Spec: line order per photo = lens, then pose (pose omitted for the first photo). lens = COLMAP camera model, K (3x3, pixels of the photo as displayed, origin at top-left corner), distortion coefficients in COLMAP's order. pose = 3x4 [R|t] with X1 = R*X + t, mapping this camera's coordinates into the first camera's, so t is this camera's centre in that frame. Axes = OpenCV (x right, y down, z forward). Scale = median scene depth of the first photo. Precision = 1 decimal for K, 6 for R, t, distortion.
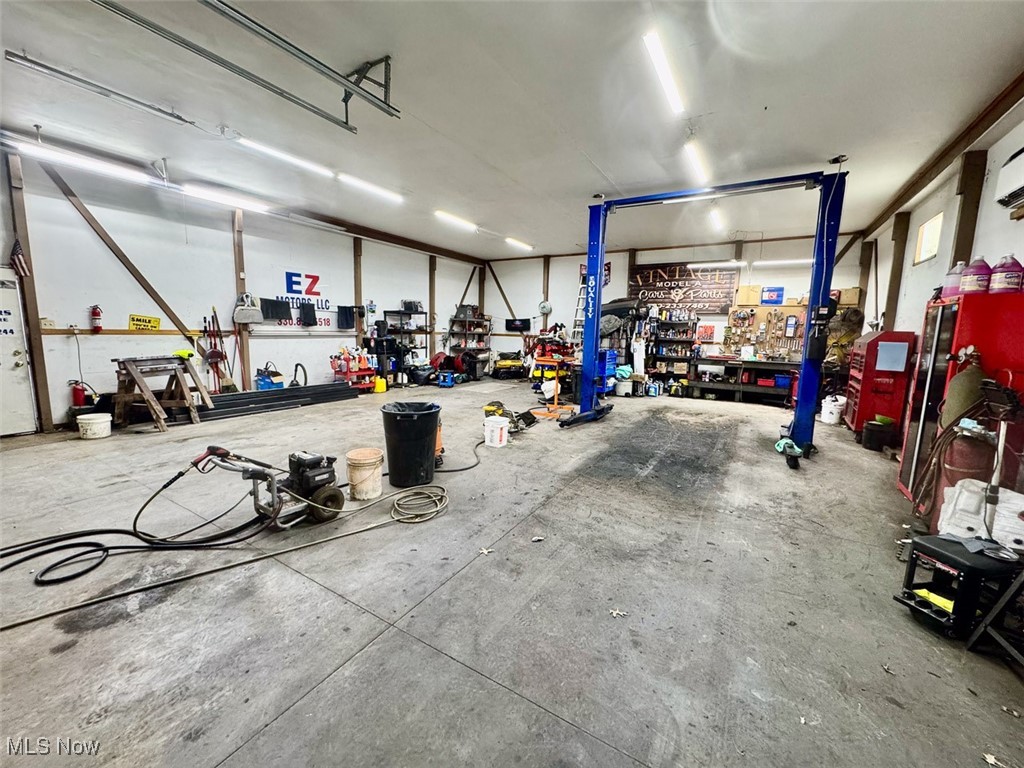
lens RADIAL K [[407.6, 0, 512.0], [0, 407.6, 384.0], [0, 0, 1]] dist [-0.000641, -0.000130]
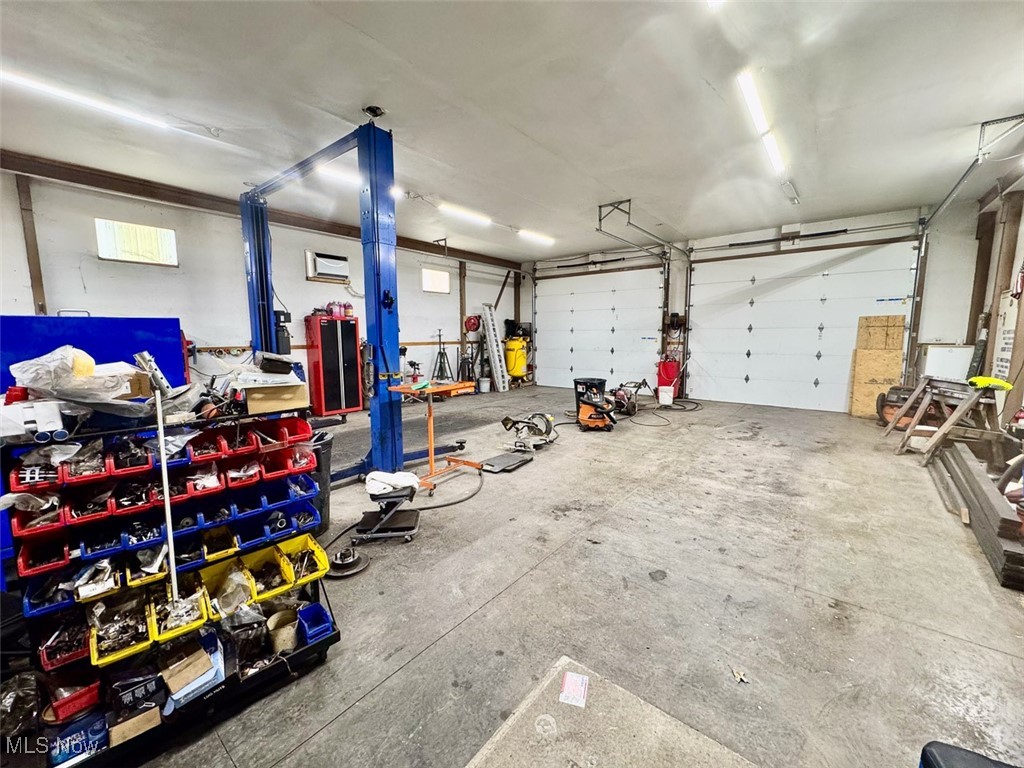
lens RADIAL K [[407.6, 0, 512.0], [0, 407.6, 384.0], [0, 0, 1]] dist [-0.000641, -0.000130]
pose [[-0.992075, -0.039223, 0.119370, -0.053521], [-0.007349, 0.966514, 0.256507, -0.156282], [-0.125434, 0.253597, -0.959143, 1.119568]]
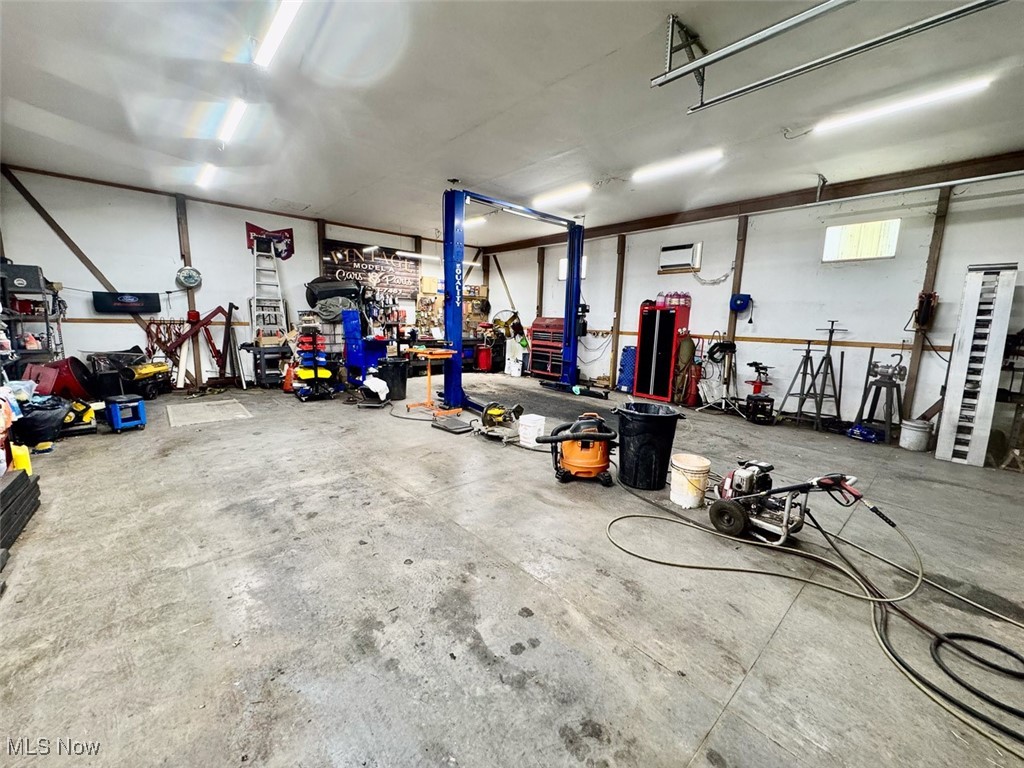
lens RADIAL K [[407.6, 0, 512.0], [0, 407.6, 384.0], [0, 0, 1]] dist [-0.000641, -0.000130]
pose [[0.291177, -0.167303, 0.941927, -0.510404], [0.107953, 0.984047, 0.141413, -0.071617], [-0.950559, 0.060508, 0.304593, 0.408109]]
